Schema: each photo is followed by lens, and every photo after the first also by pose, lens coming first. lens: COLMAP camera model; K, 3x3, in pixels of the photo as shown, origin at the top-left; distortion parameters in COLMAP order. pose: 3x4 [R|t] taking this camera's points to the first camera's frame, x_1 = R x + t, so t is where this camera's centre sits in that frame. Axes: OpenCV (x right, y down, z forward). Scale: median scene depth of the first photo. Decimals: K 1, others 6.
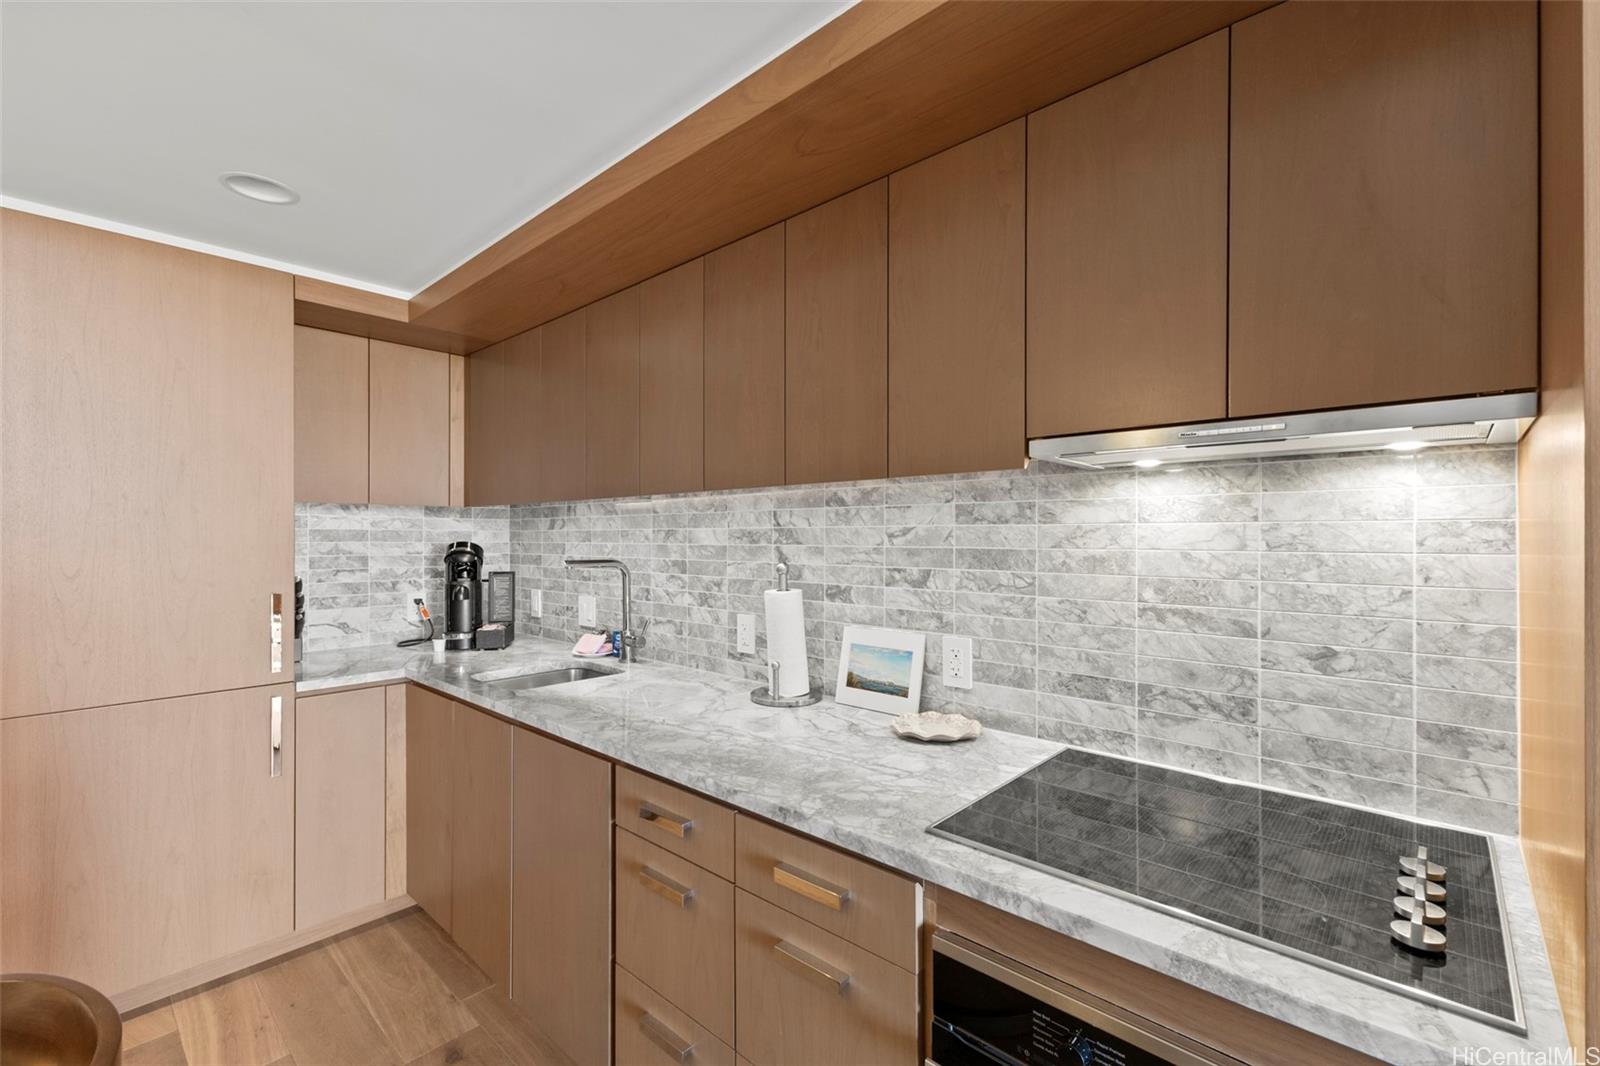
lens RADIAL K [[694.1, 0, 799.9], [0, 694.1, 533.3], [0, 0, 1]] dist [0.013705, -0.003156]
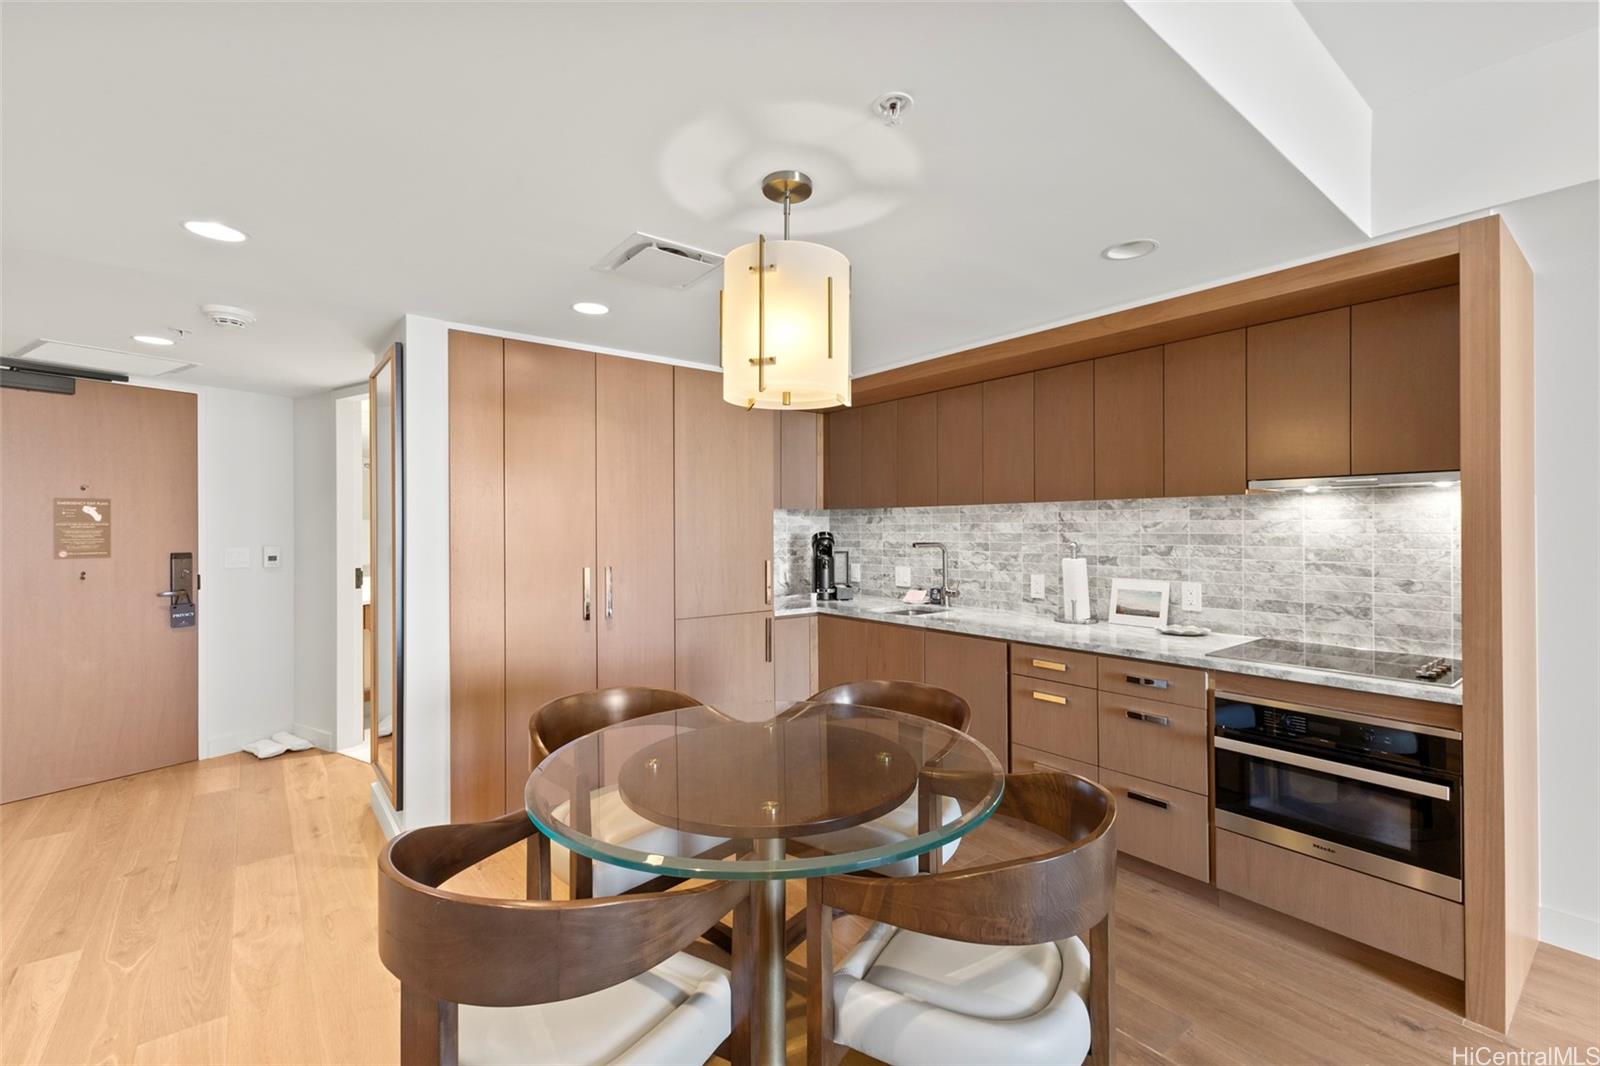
lens RADIAL K [[694.1, 0, 793.4], [0, 694.1, 526.8], [0, 0, 1]] dist [0.013705, -0.003156]
pose [[0.987327, -0.004993, -0.158620, -0.499463], [0.005349, 0.999984, 0.001815, -0.004820], [0.158608, -0.002641, 0.987338, -0.935370]]
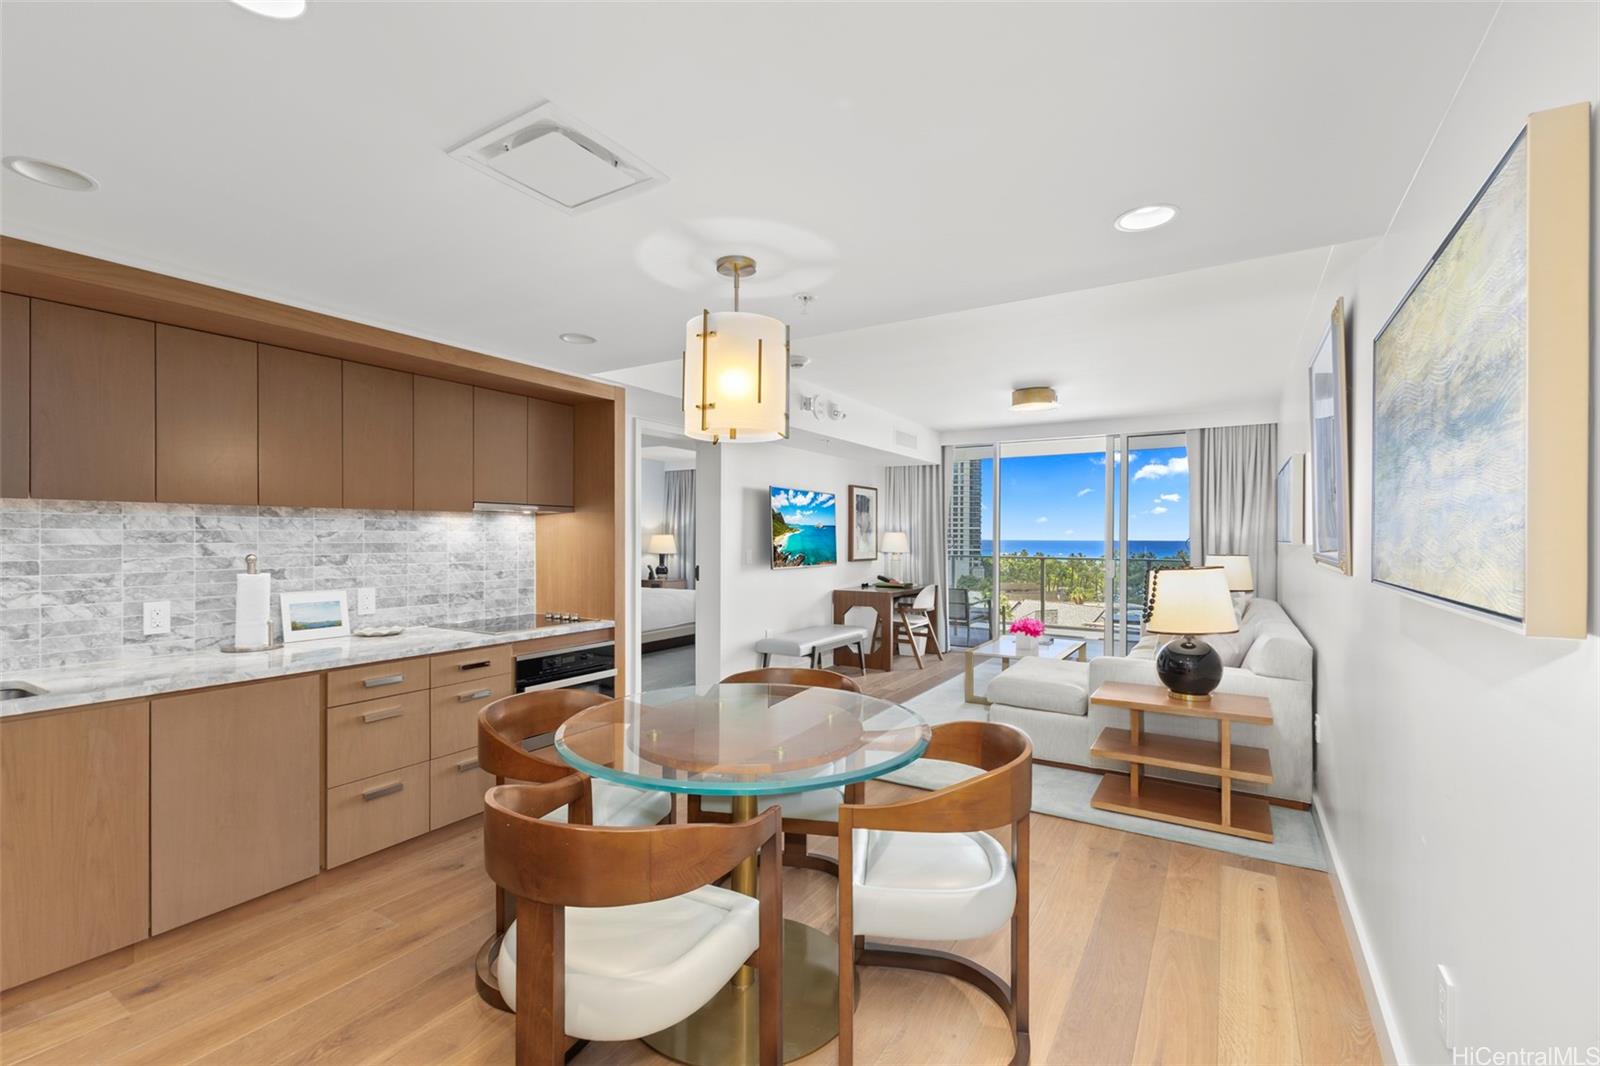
lens RADIAL K [[694.1, 0, 812.8], [0, 694.1, 539.5], [0, 0, 1]] dist [0.013705, -0.003156]
pose [[-0.201817, -0.007312, 0.979396, -1.922499], [-0.007558, 0.999954, 0.005908, -0.008645], [-0.979394, -0.006210, -0.201863, 0.168598]]
